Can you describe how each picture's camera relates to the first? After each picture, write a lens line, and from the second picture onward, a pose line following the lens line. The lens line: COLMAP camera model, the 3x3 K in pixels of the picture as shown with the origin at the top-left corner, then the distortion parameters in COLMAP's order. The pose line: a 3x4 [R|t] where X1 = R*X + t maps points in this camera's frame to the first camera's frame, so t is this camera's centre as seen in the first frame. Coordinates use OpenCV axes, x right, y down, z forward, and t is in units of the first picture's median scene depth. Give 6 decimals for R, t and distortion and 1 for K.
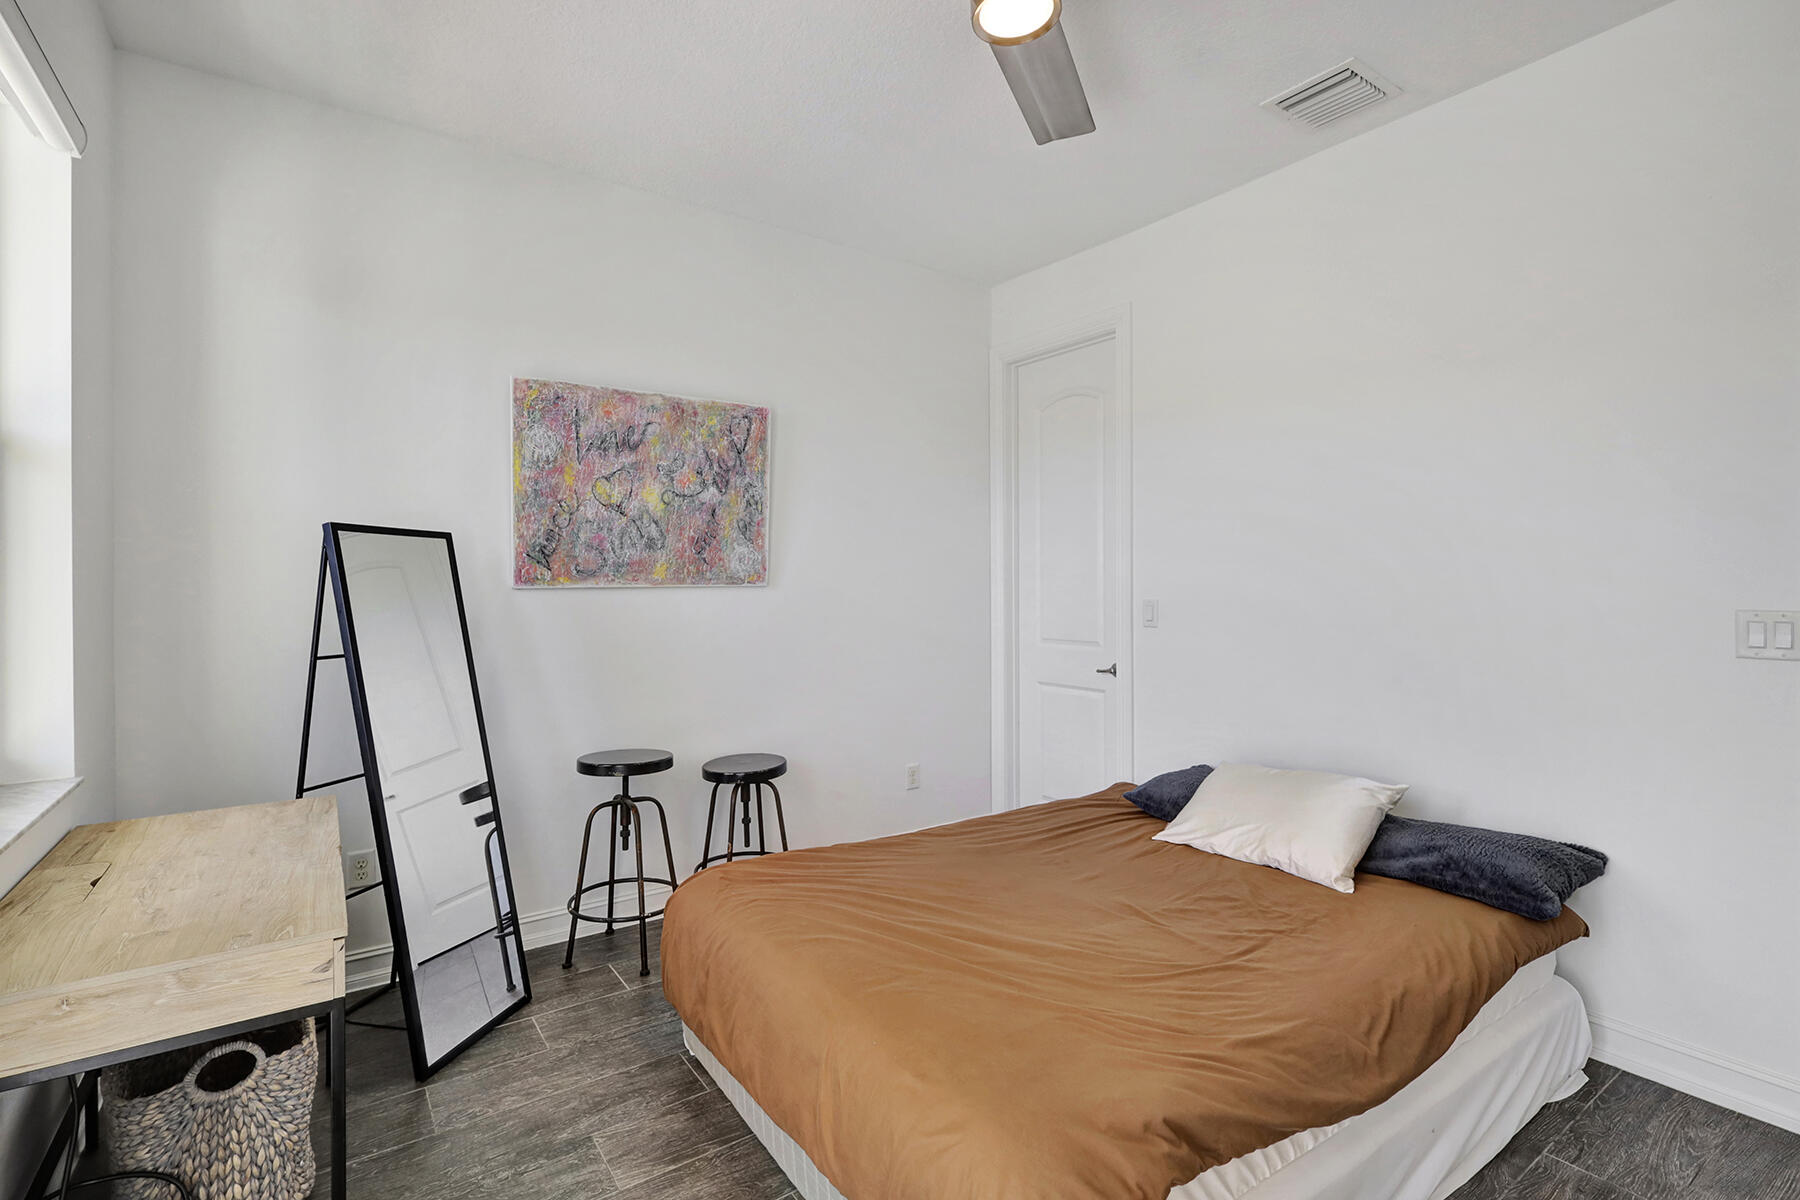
lens RADIAL K [[836.1, 0, 899.0], [0, 836.1, 596.5], [0, 0, 1]] dist [0.001324, 0.000317]
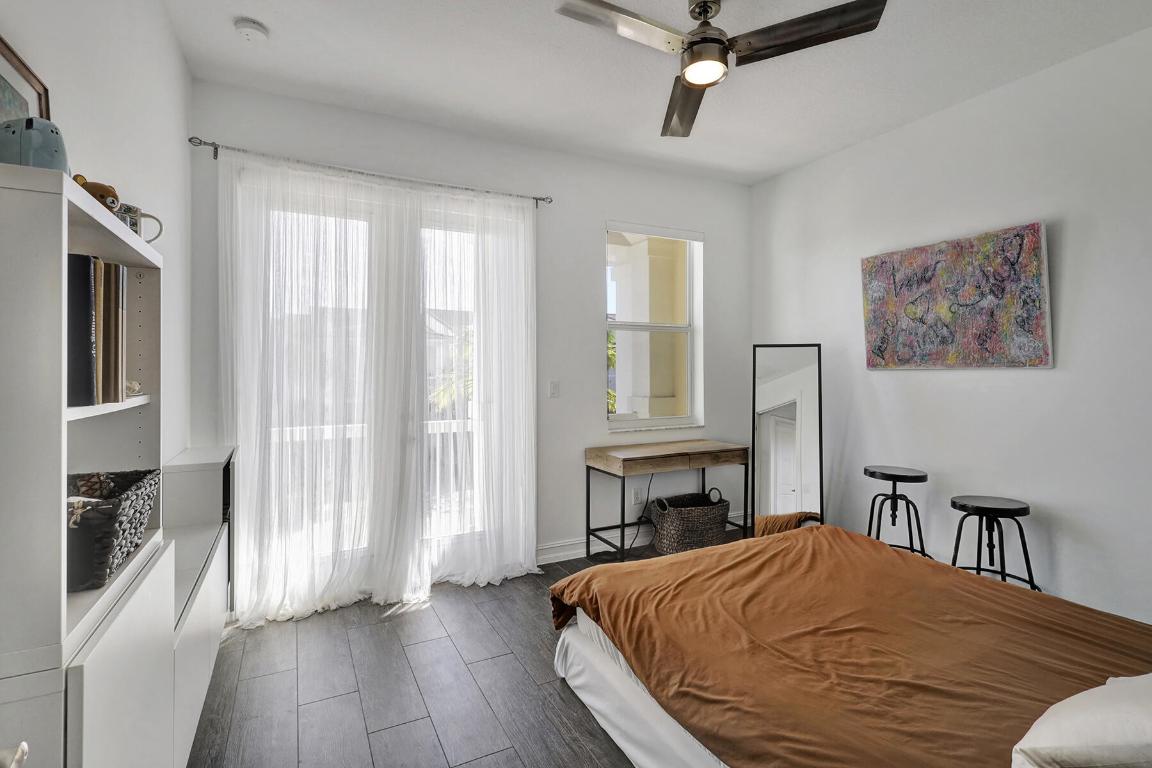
lens RADIAL K [[535.1, 0, 575.4], [0, 535.1, 381.7], [0, 0, 1]] dist [0.001324, 0.000317]
pose [[-0.140180, 0.023923, -0.989837, 0.772301], [-0.015822, 0.999526, 0.026398, -0.003563], [0.990000, 0.019362, -0.139735, 0.484756]]
